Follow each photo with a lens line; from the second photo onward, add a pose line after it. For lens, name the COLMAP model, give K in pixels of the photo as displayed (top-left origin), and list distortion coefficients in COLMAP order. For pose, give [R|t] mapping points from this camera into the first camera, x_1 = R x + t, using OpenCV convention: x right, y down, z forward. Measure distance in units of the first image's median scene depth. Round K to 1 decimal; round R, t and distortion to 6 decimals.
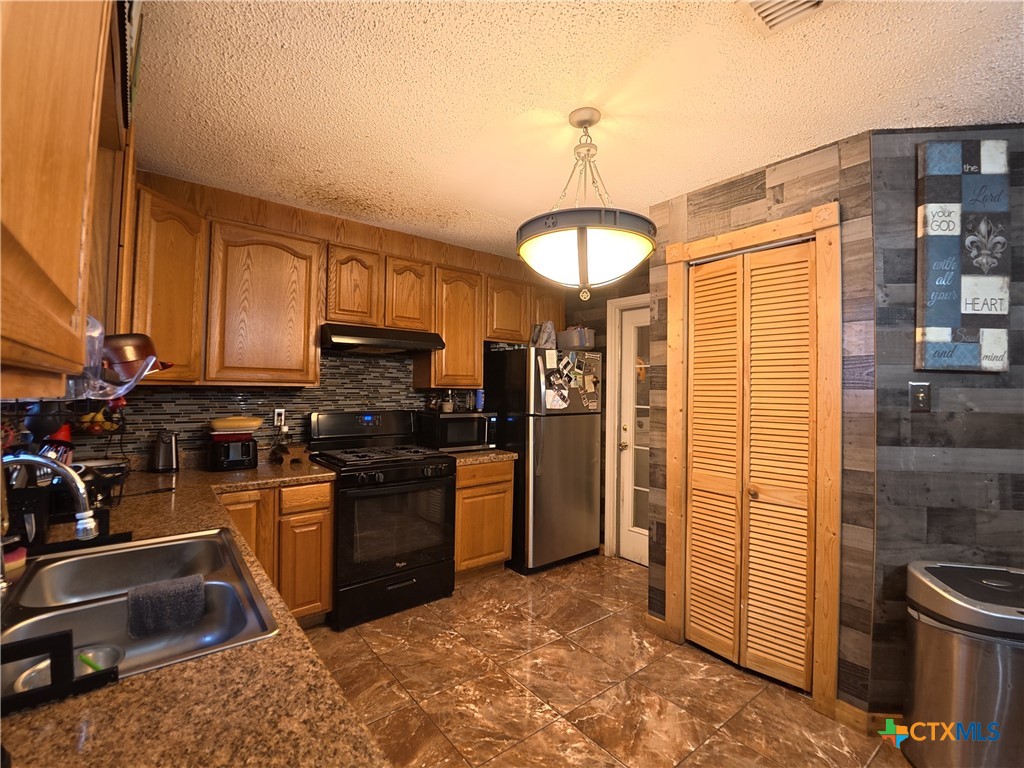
lens RADIAL K [[460.7, 0, 514.8], [0, 460.7, 379.0], [0, 0, 1]] dist [-0.008161, -0.003070]
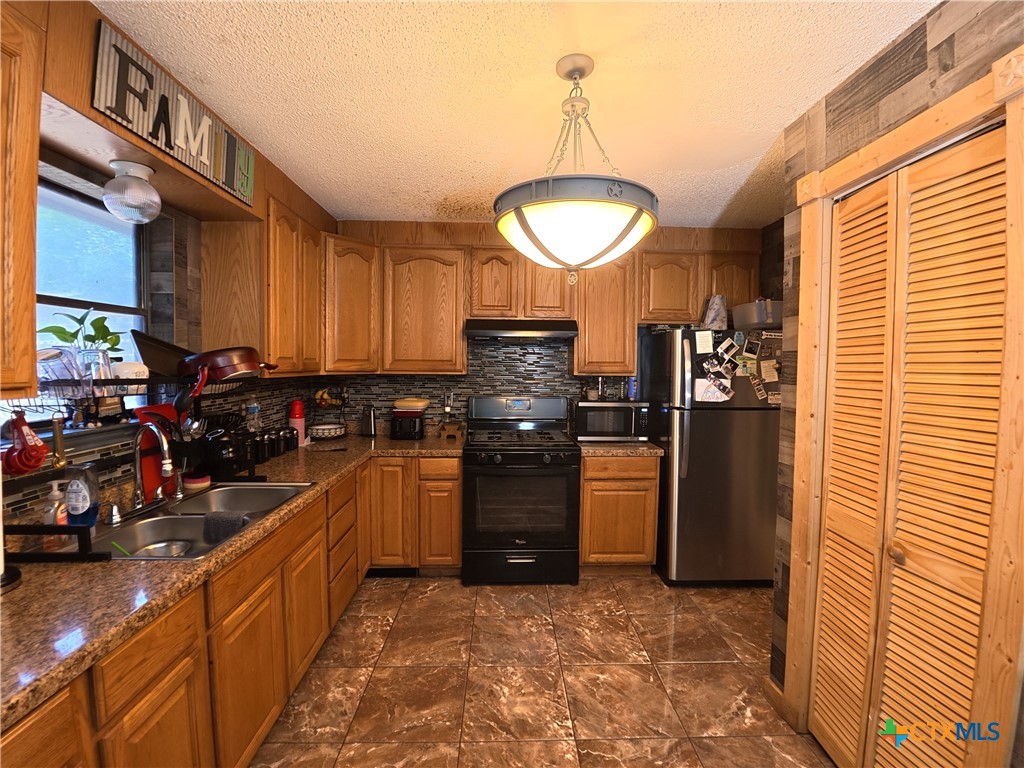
lens RADIAL K [[460.7, 0, 516.7], [0, 460.7, 379.6], [0, 0, 1]] dist [-0.008161, -0.003070]
pose [[0.799226, 0.015431, -0.600832, 0.415784], [0.014789, 0.998863, 0.045324, -0.024321], [0.600848, -0.045110, 0.798089, 0.169868]]
